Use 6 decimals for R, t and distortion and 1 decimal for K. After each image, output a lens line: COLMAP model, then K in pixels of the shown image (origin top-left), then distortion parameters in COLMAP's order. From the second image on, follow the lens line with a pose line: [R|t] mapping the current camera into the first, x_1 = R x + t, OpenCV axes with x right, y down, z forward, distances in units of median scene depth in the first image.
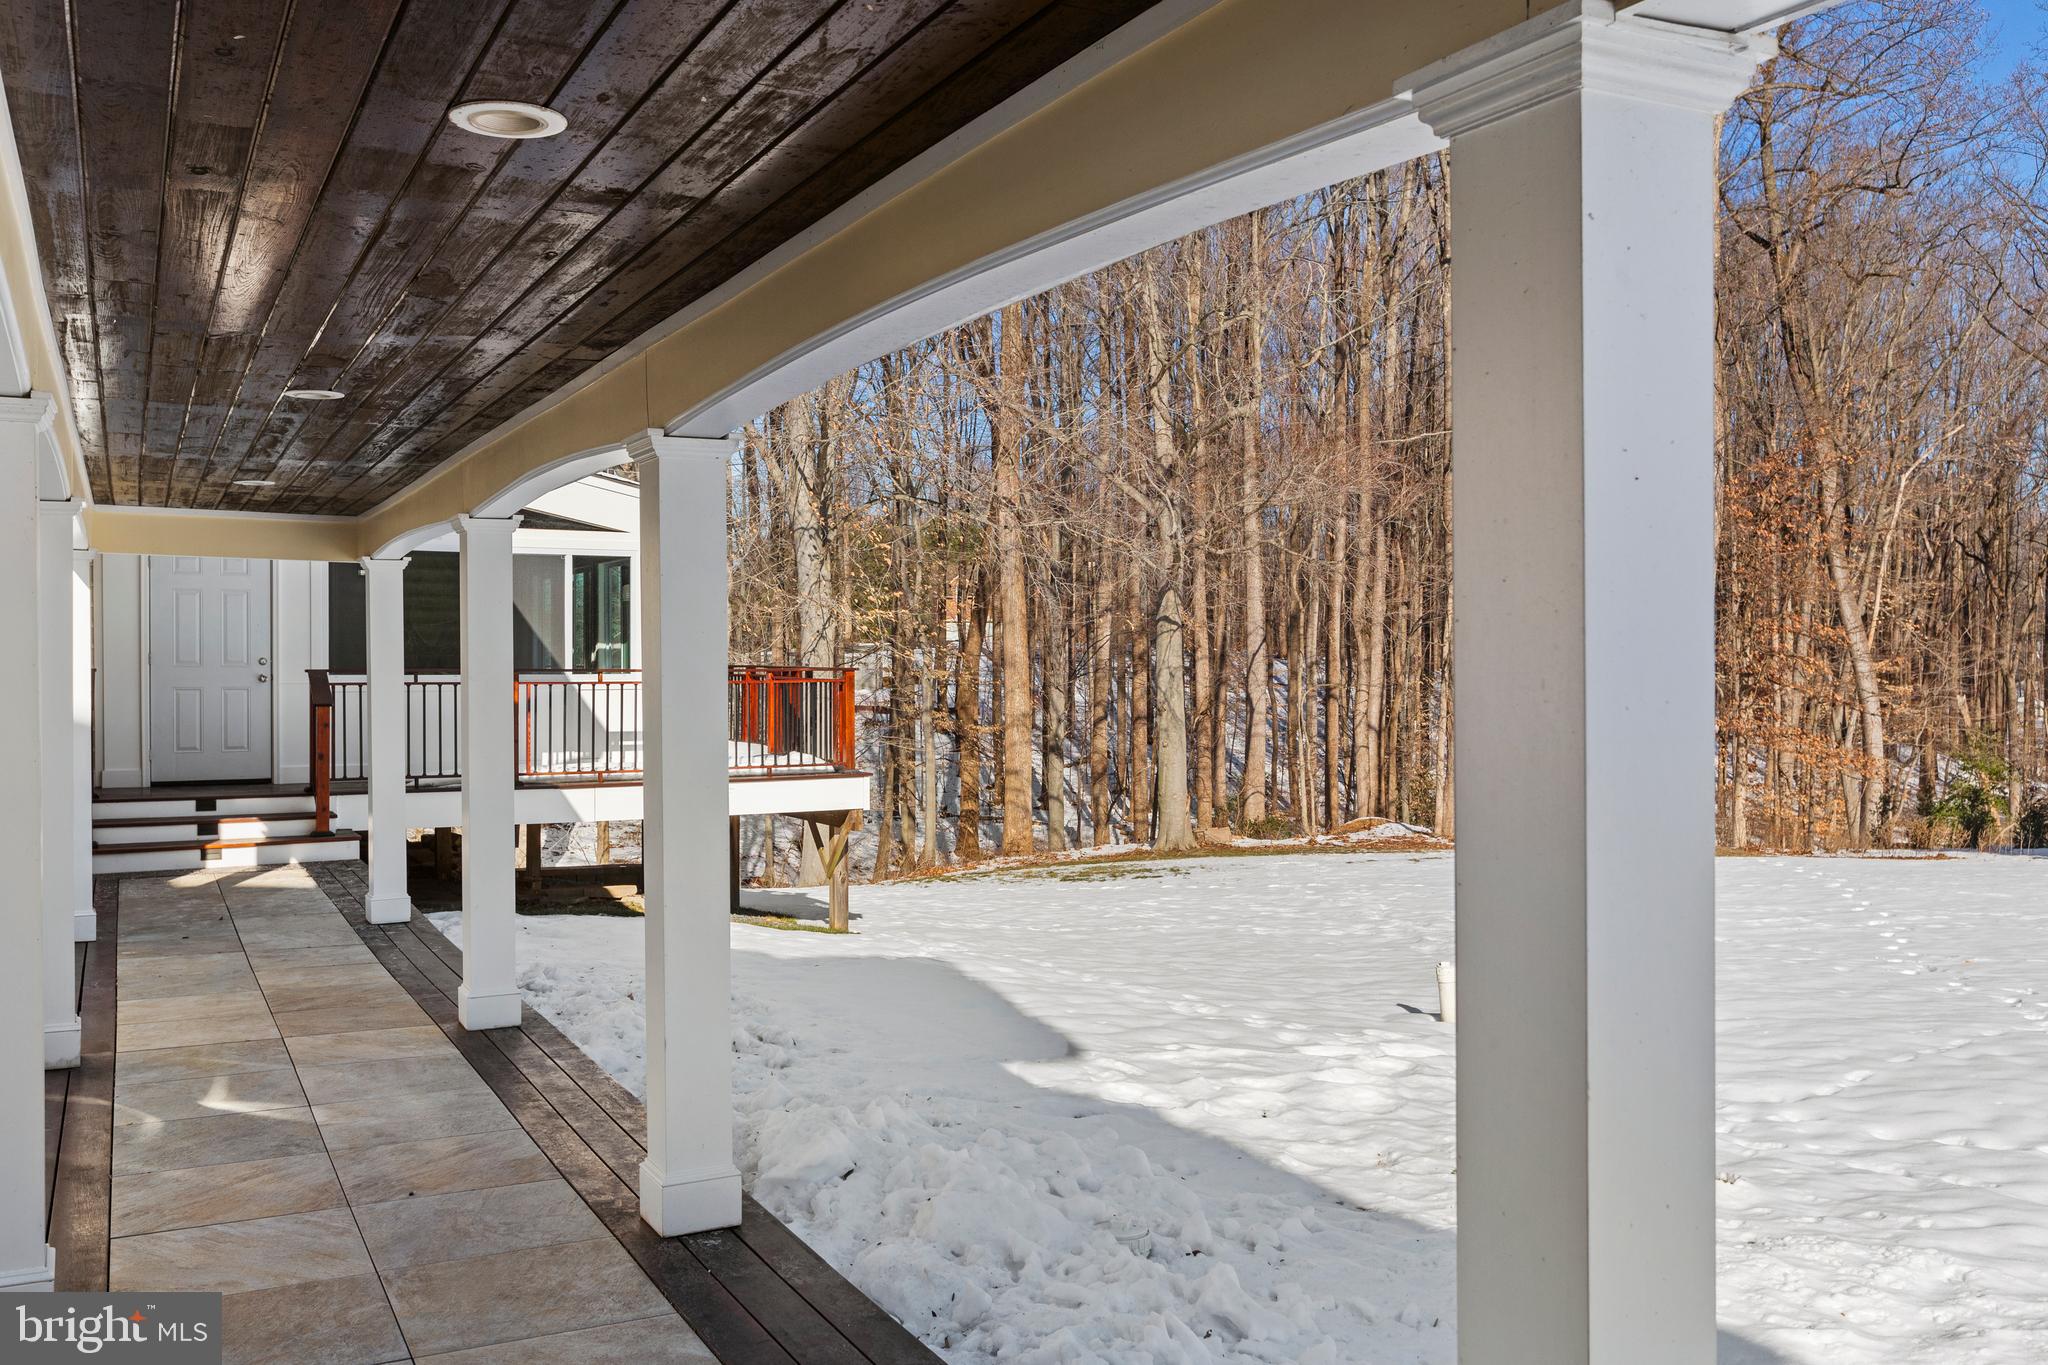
lens RADIAL K [[1739.7, 0, 1024.0], [0, 1739.7, 682.5], [0, 0, 1]] dist [-0.001498, 0.002167]
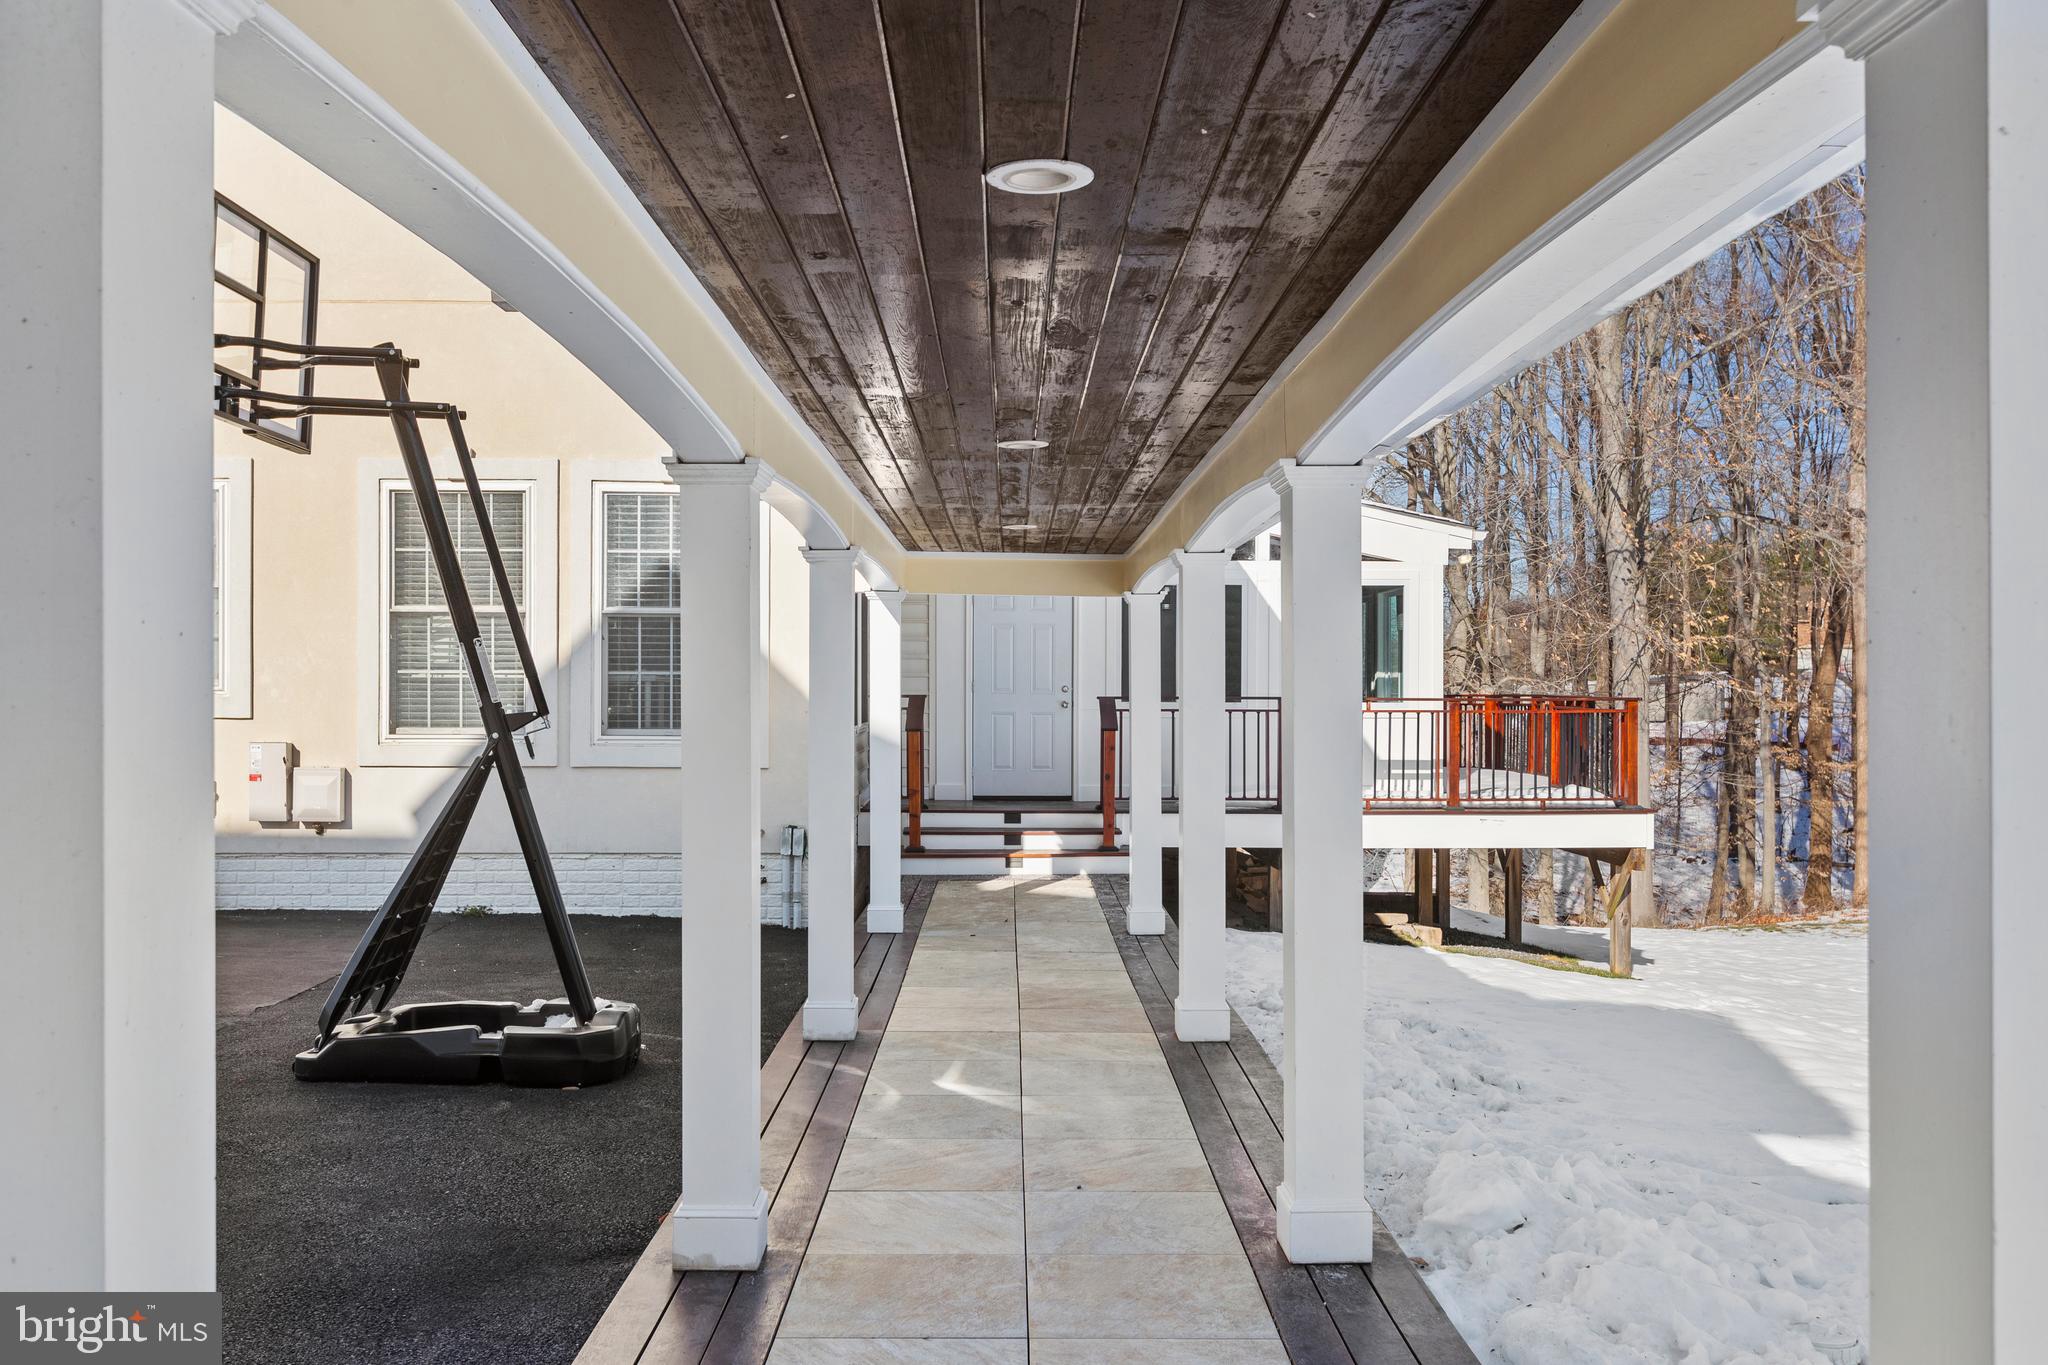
lens RADIAL K [[1736.5, 0, 1025.1], [0, 1736.5, 703.3], [0, 0, 1]] dist [-0.002214, 0.003668]
pose [[0.891690, 0.006243, -0.452603, 0.079871], [-0.008318, 0.999962, -0.002594, -0.000244], [0.452569, 0.006078, 0.891708, 0.025751]]
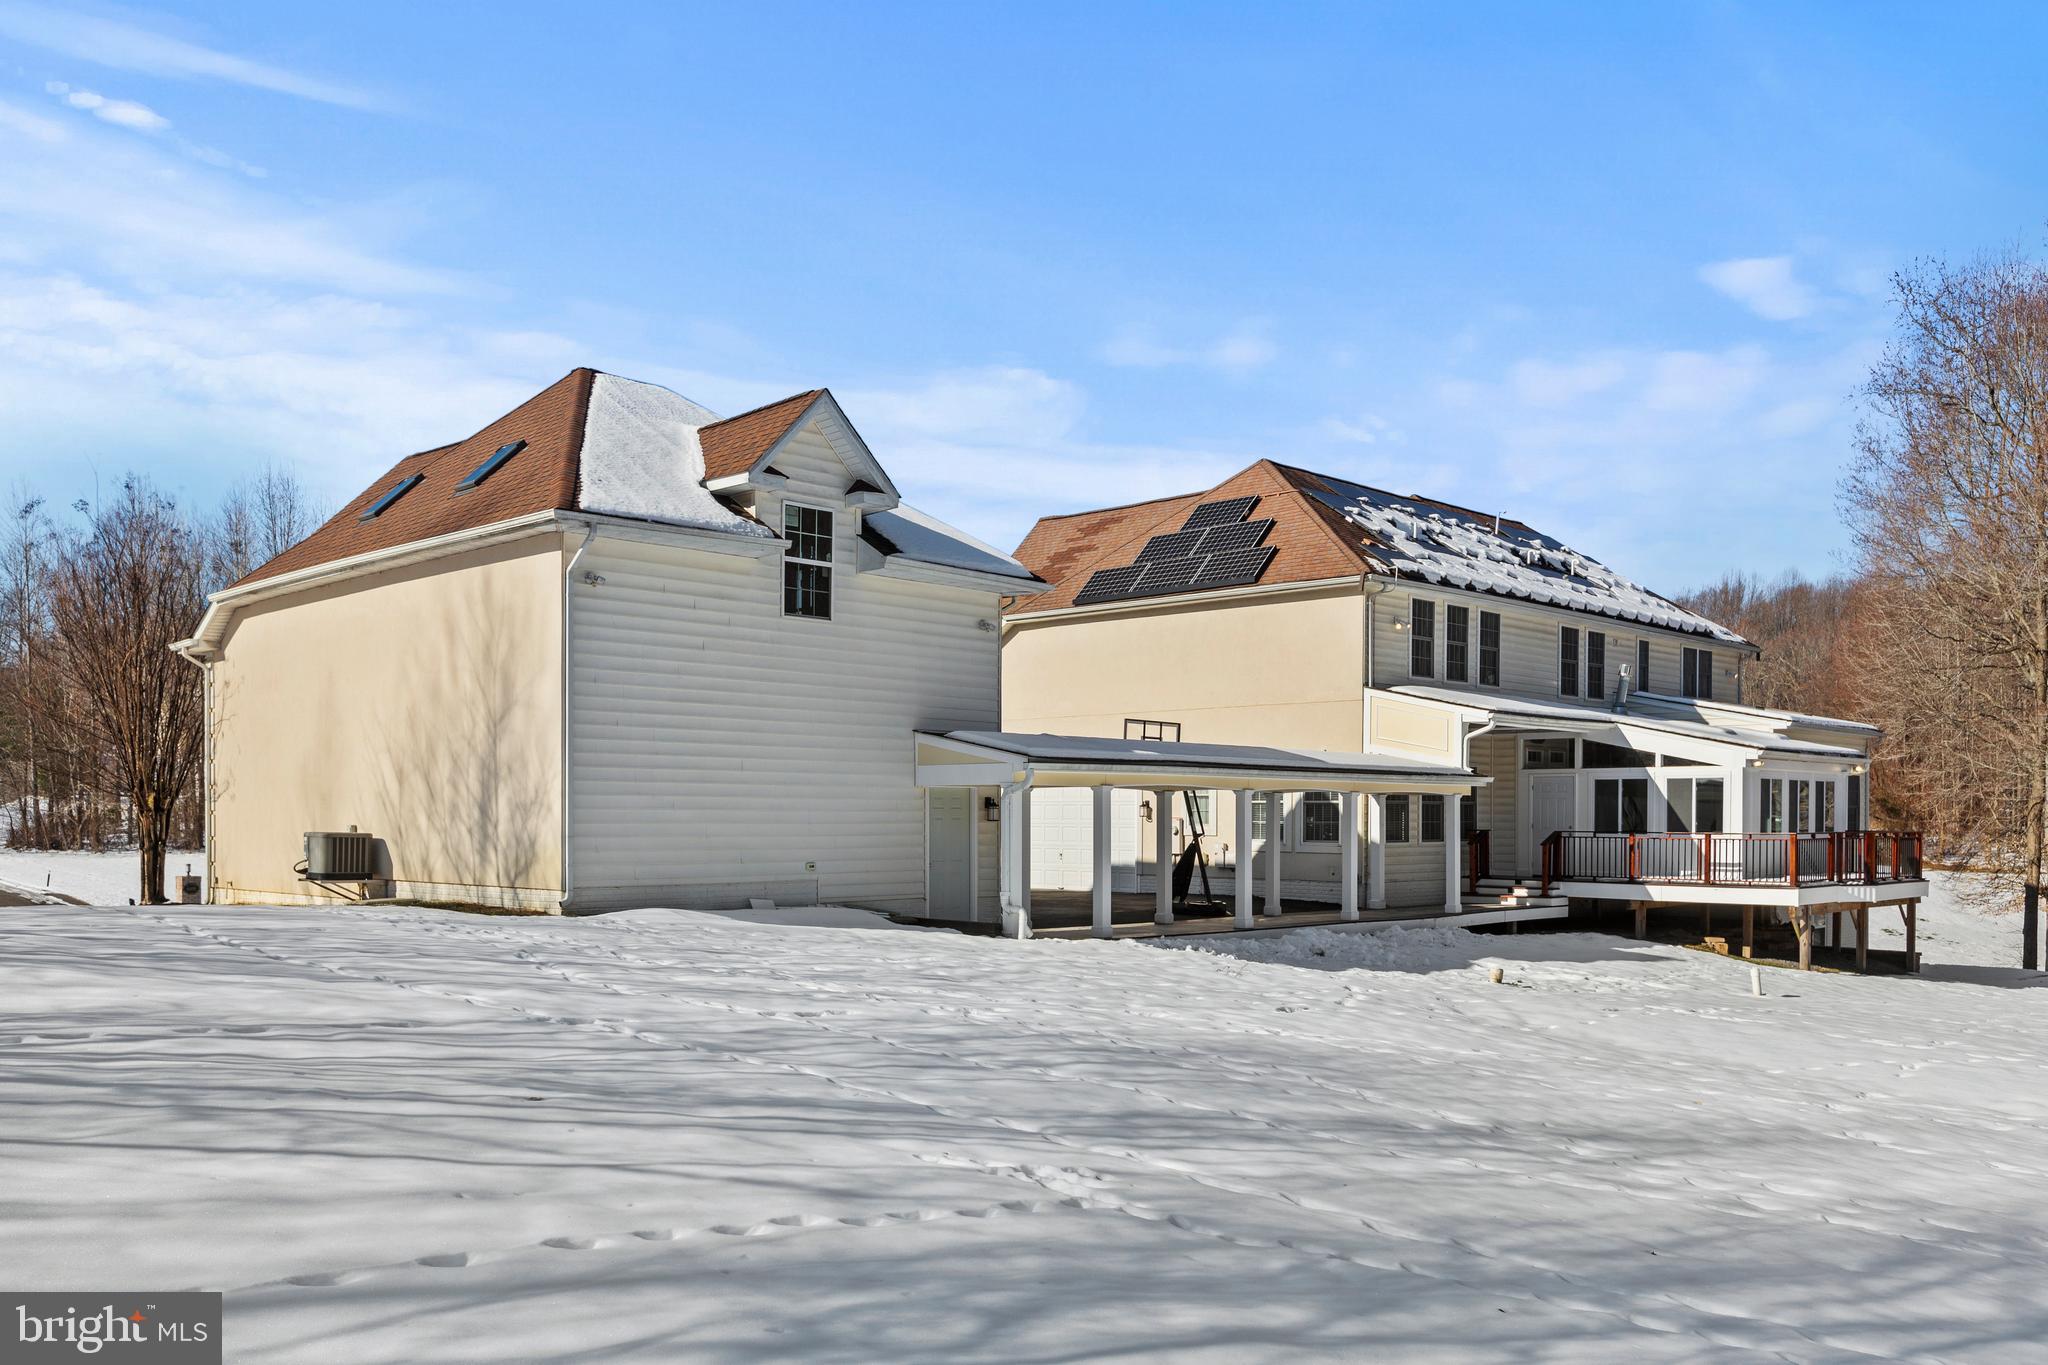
lens RADIAL K [[1671.8, 0, 1024.0], [0, 1671.8, 682.5], [0, 0, 1]] dist [0.000058, -0.000202]
pose [[0.300591, -0.073429, -0.950922, 3.582394], [-0.013133, 0.996619, -0.081109, -0.031878], [0.953663, 0.036869, 0.298610, -0.993929]]
